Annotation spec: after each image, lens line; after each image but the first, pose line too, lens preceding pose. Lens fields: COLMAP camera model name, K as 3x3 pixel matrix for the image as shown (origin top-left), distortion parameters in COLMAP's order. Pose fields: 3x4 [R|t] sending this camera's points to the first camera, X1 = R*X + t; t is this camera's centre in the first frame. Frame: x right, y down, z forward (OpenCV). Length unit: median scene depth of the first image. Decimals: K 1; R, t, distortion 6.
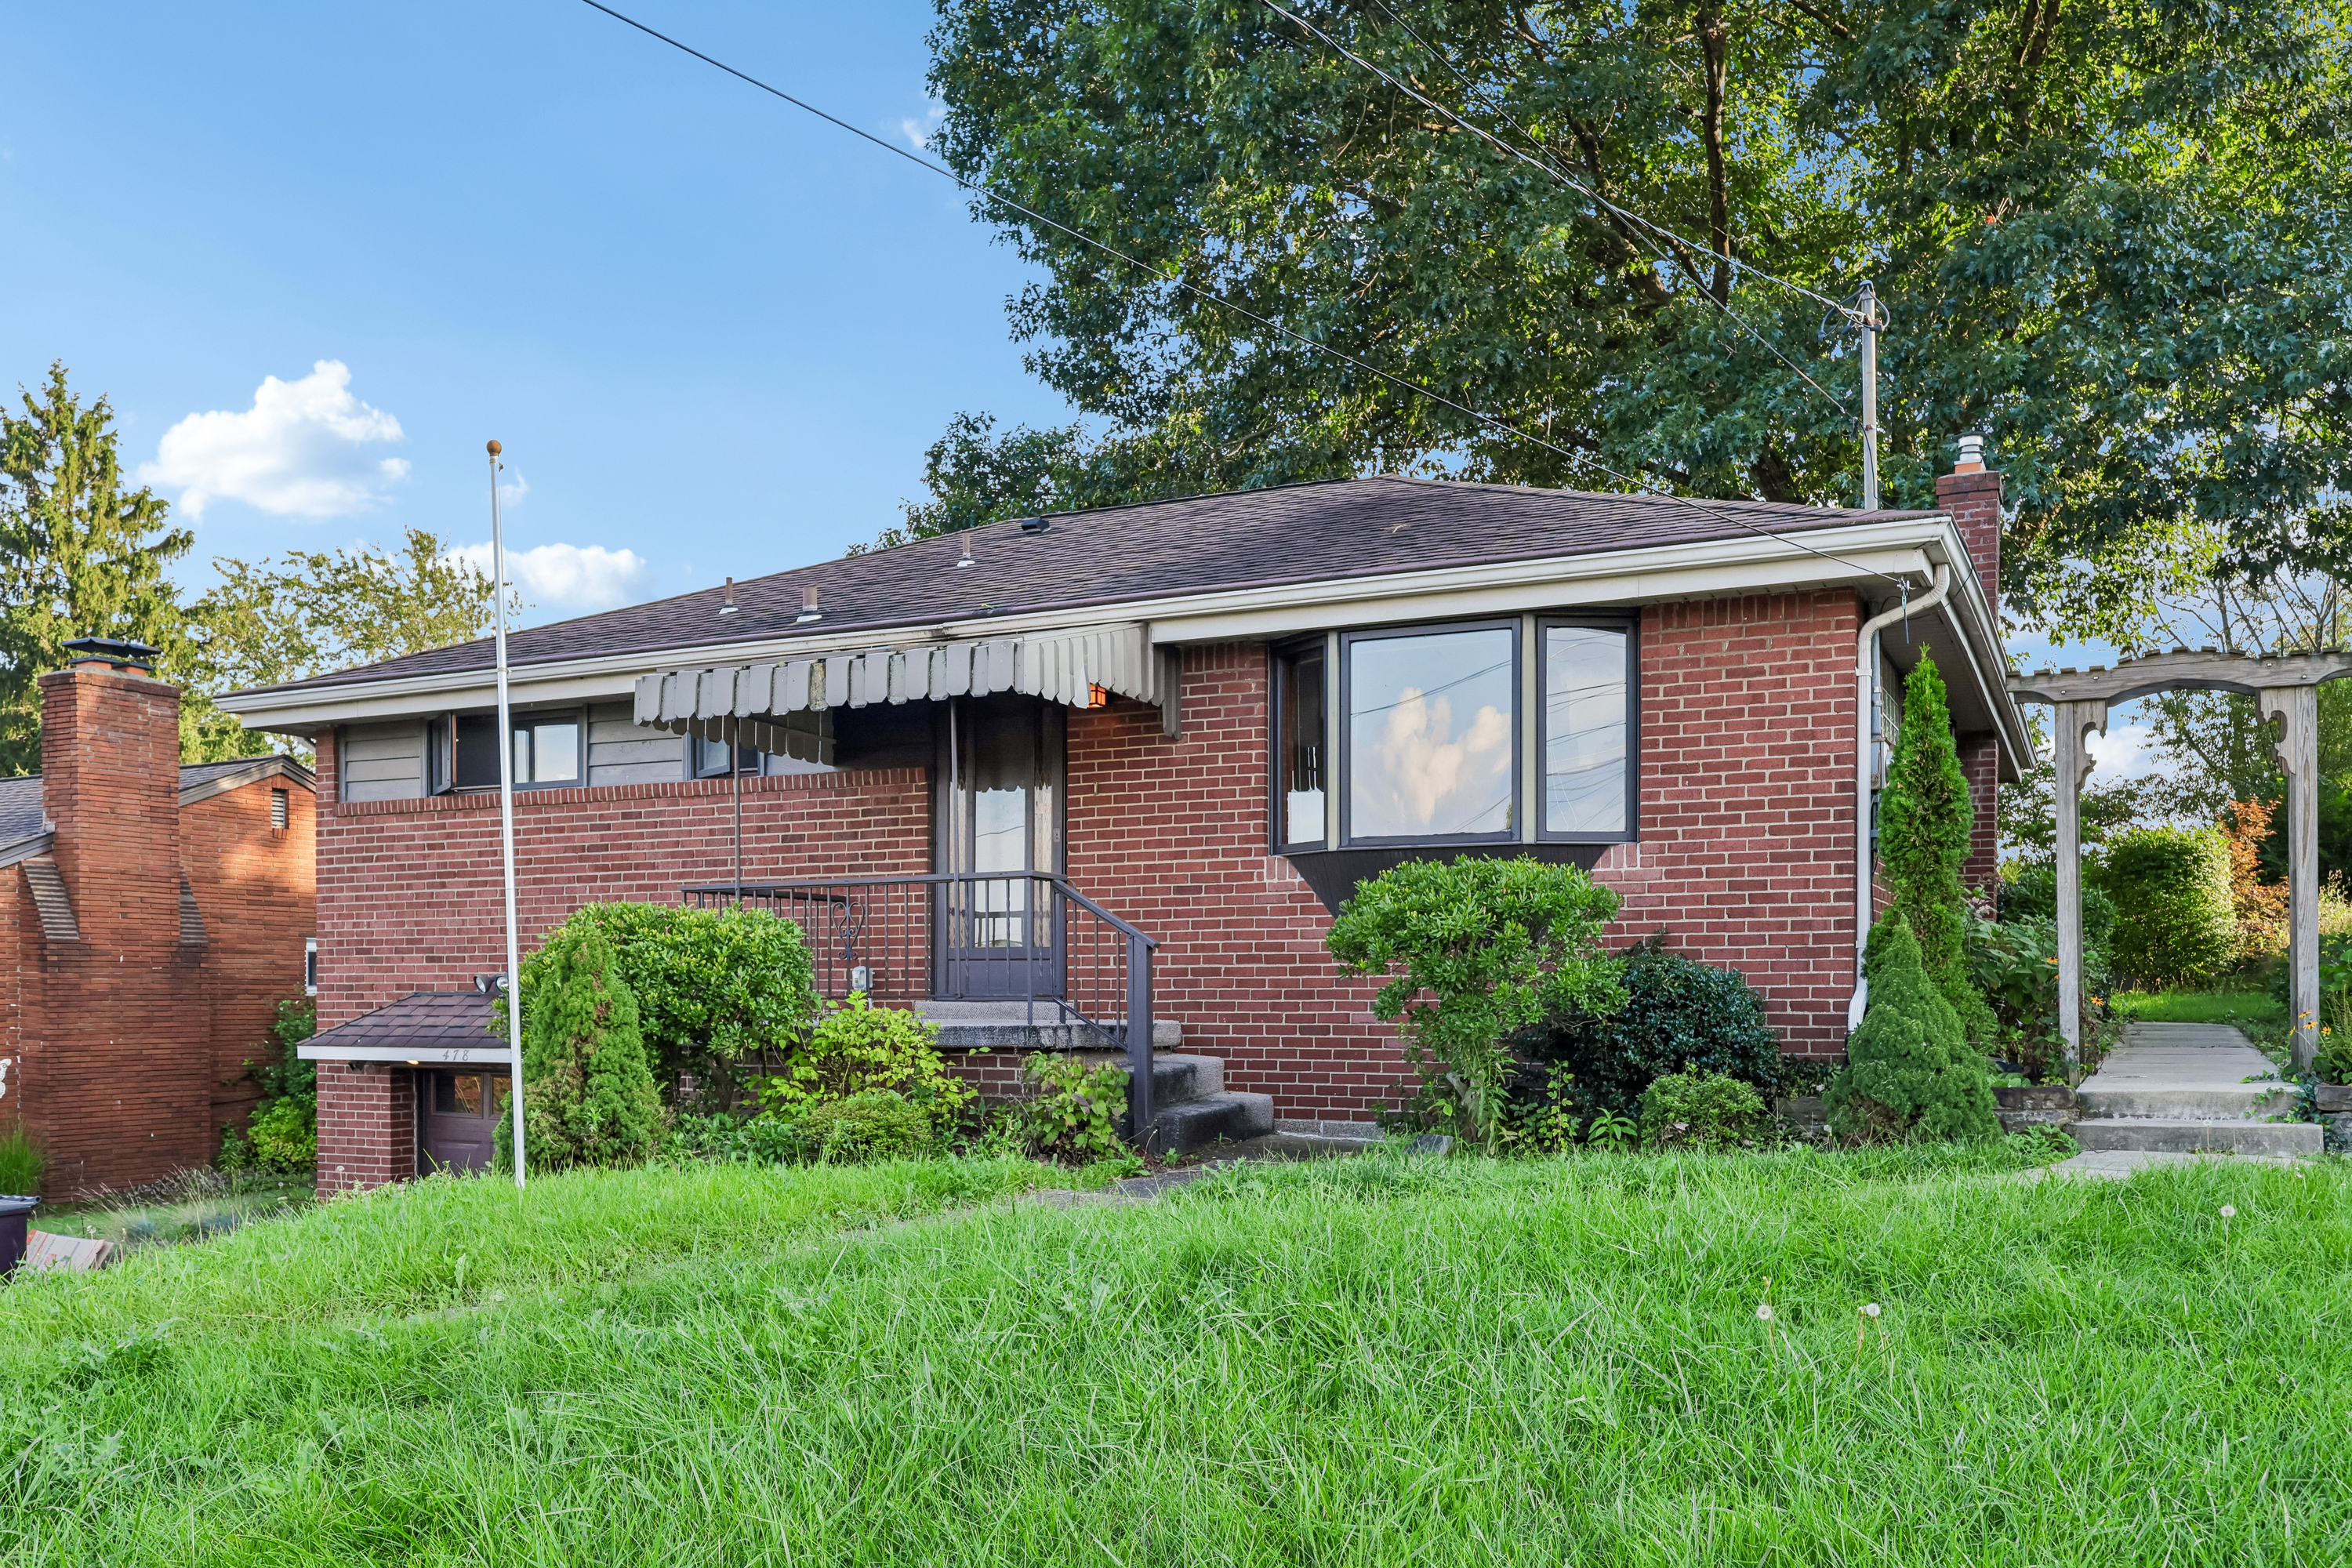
lens RADIAL K [[1965.2, 0, 1172.7], [0, 1965.2, 831.5], [0, 0, 1]] dist [-0.003227, 0.000315]
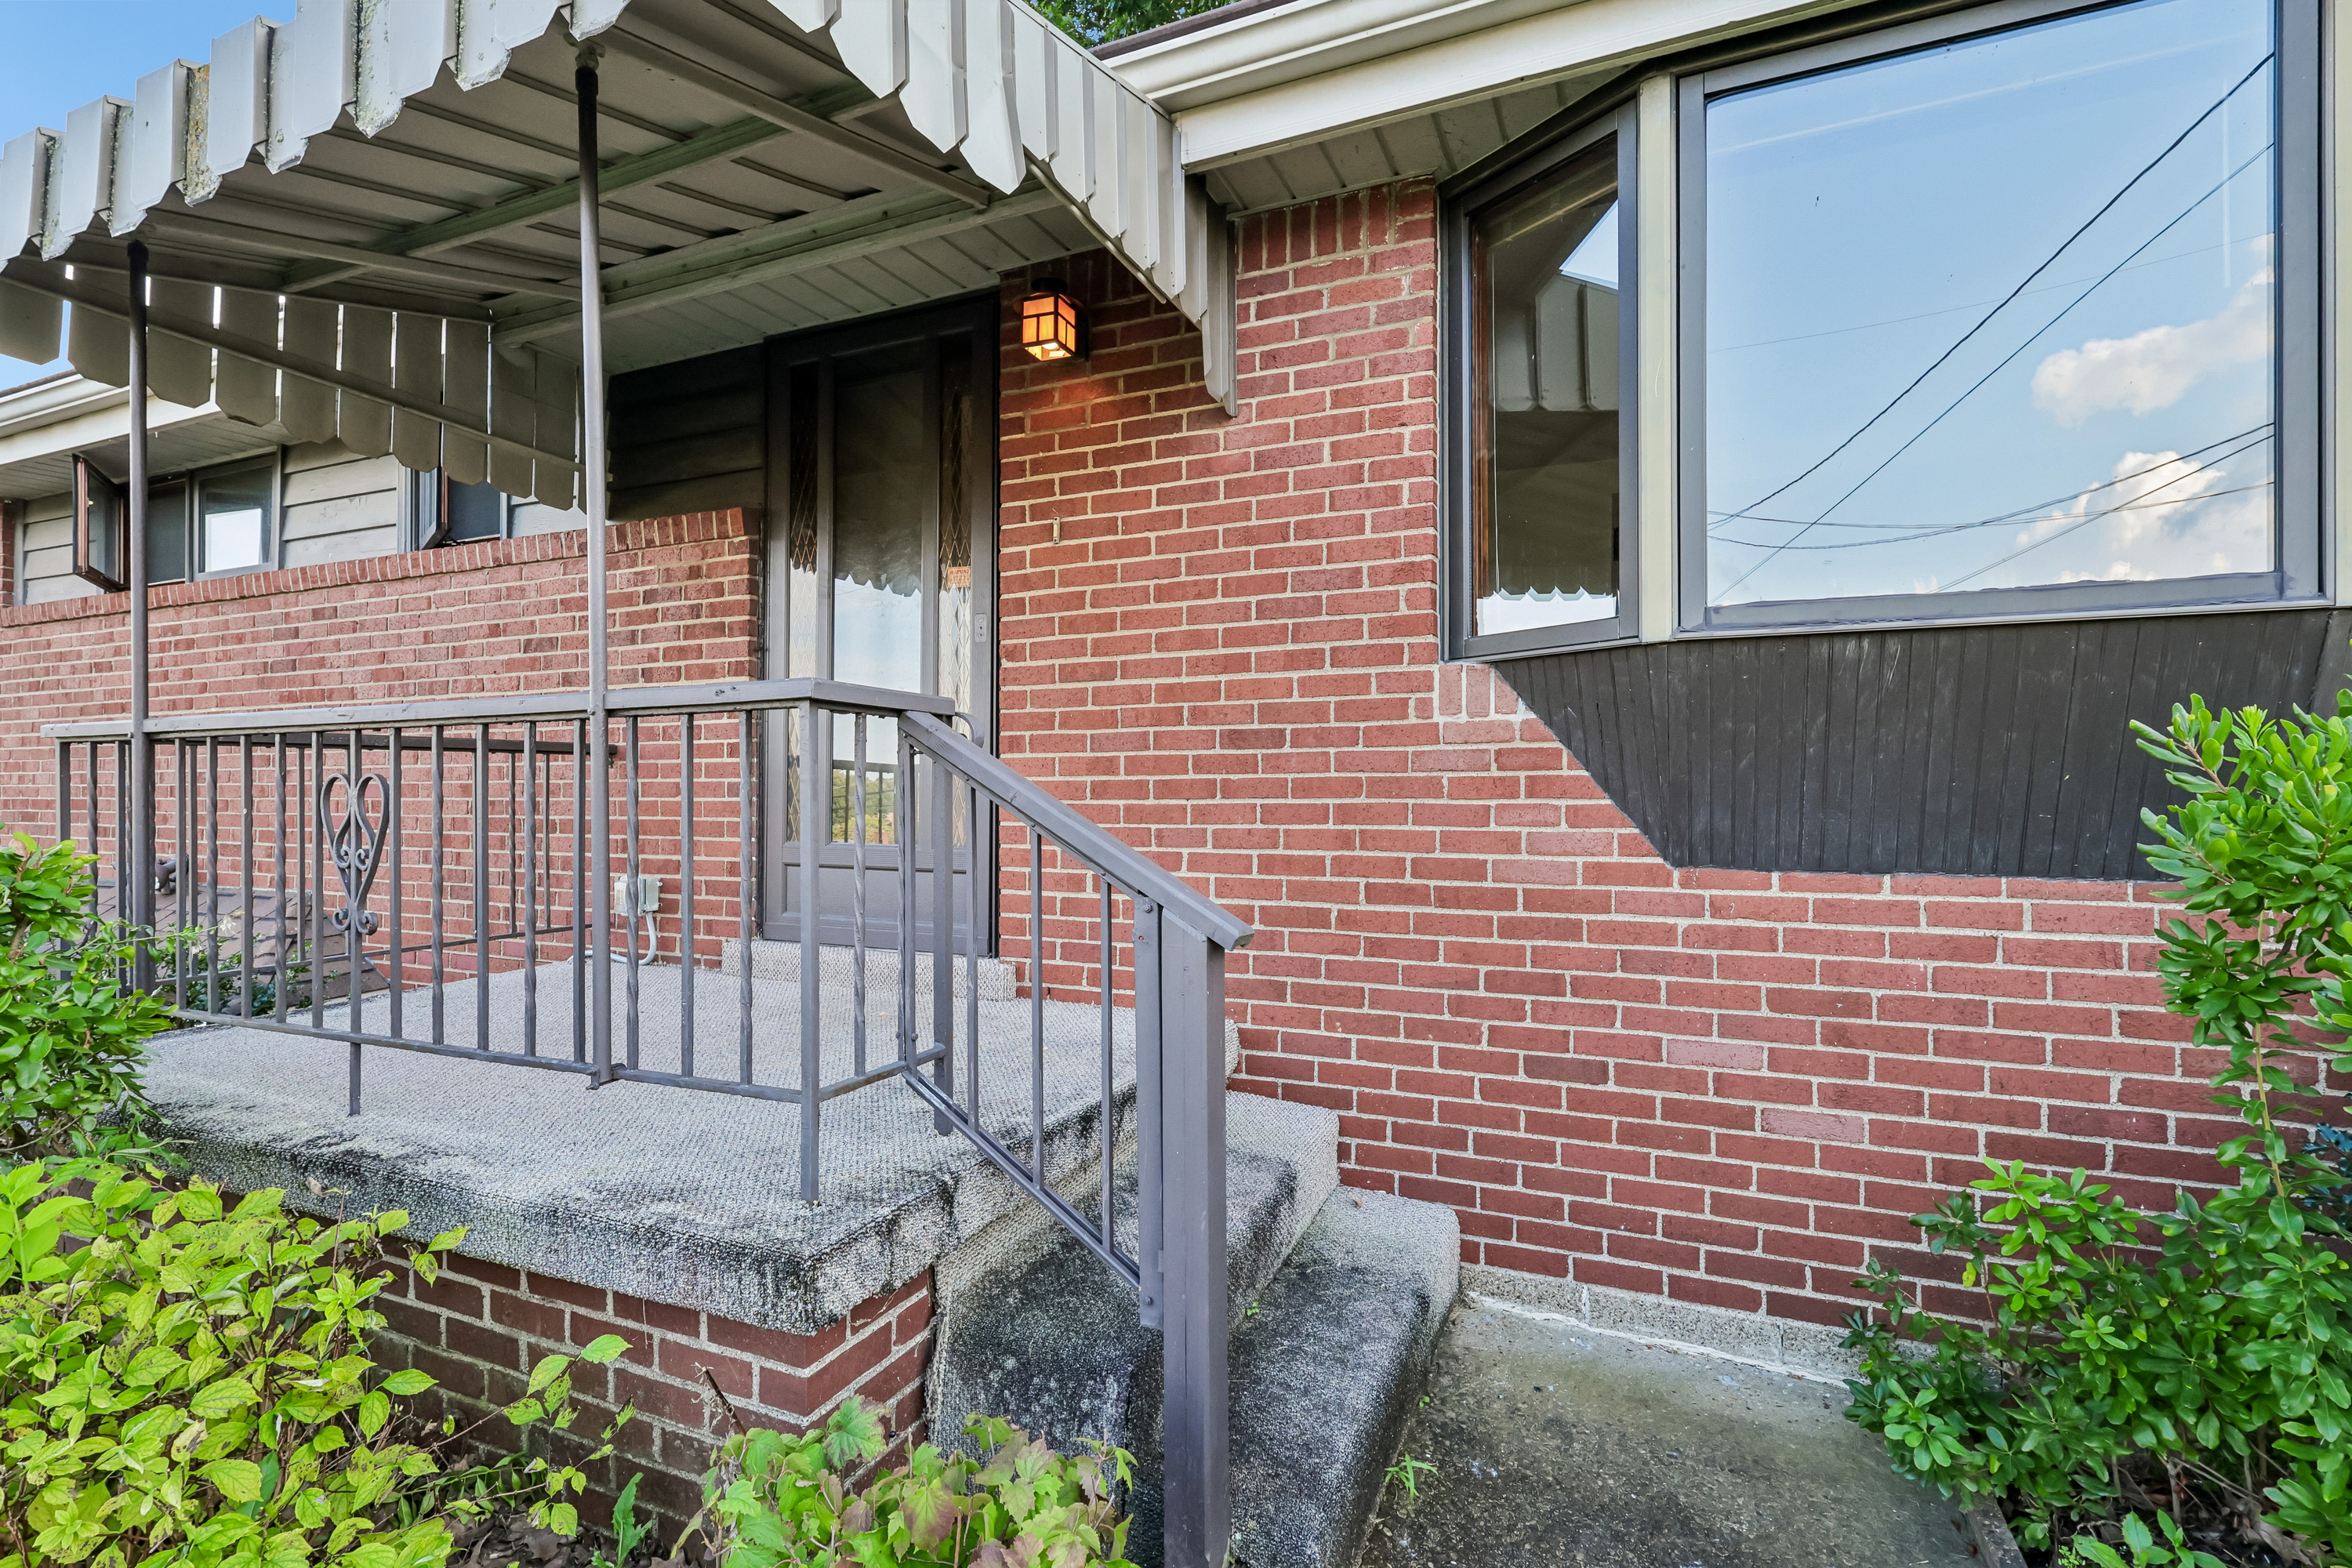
lens RADIAL K [[1140.4, 0, 1166.6], [0, 1140.4, 796.5], [0, 0, 1]] dist [-0.003619, 0.000361]
pose [[0.999352, 0.001598, 0.035955, -0.022374], [-0.004741, 0.996154, 0.087496, 0.019882], [-0.035677, -0.087609, 0.995516, 0.729943]]
